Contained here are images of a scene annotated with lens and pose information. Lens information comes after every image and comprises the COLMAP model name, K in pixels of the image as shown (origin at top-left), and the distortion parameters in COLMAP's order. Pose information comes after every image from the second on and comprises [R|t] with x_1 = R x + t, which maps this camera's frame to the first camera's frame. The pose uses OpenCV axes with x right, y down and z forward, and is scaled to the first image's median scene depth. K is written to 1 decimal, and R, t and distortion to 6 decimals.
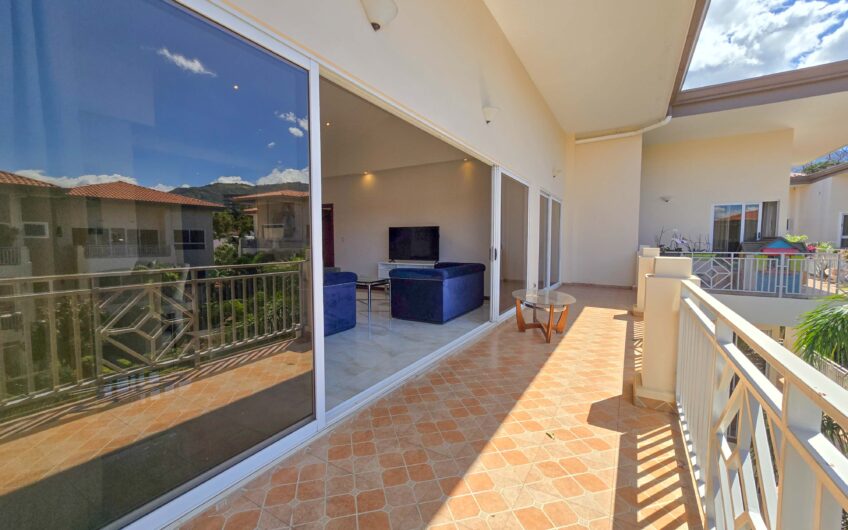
lens RADIAL K [[345.6, 0, 427.4], [0, 345.6, 266.1], [0, 0, 1]] dist [-0.003139, 0.000121]
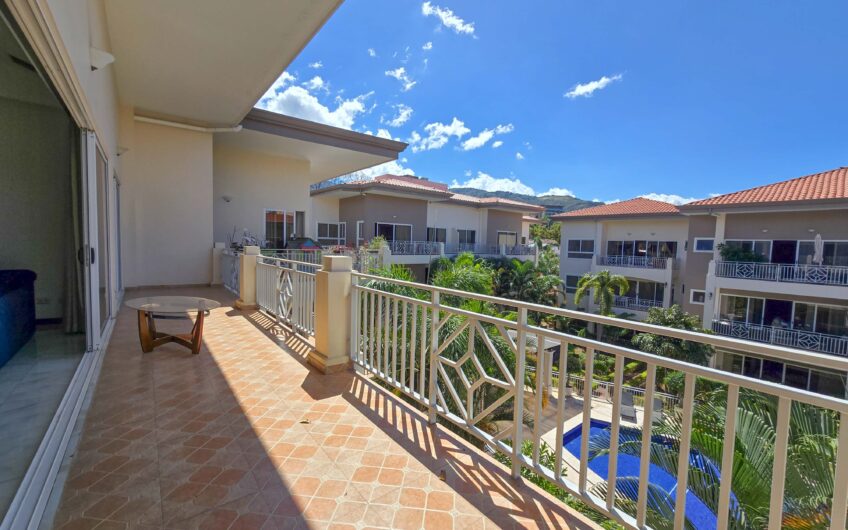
lens RADIAL K [[345.6, 0, 428.4], [0, 345.6, 264.9], [0, 0, 1]] dist [-0.003139, 0.000121]
pose [[0.347141, -0.047968, 0.936585, -0.374876], [0.038647, 0.998574, 0.036818, -0.023571], [-0.937016, 0.023415, 0.348500, 0.178525]]
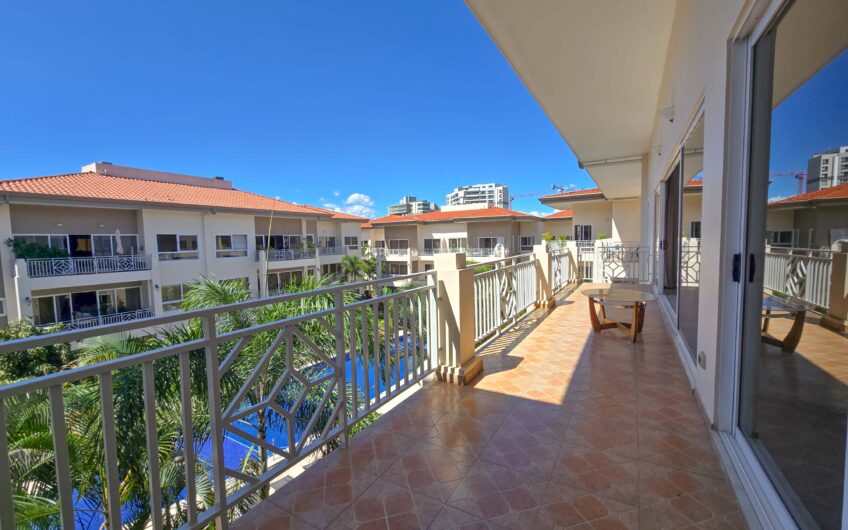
lens RADIAL K [[345.6, 0, 427.7], [0, 345.6, 263.4], [0, 0, 1]] dist [-0.003139, 0.000121]
pose [[-0.999699, 0.022064, 0.010716, 0.692374], [0.023325, 0.990295, 0.137013, -0.138478], [-0.007589, 0.137222, -0.990511, 1.951049]]
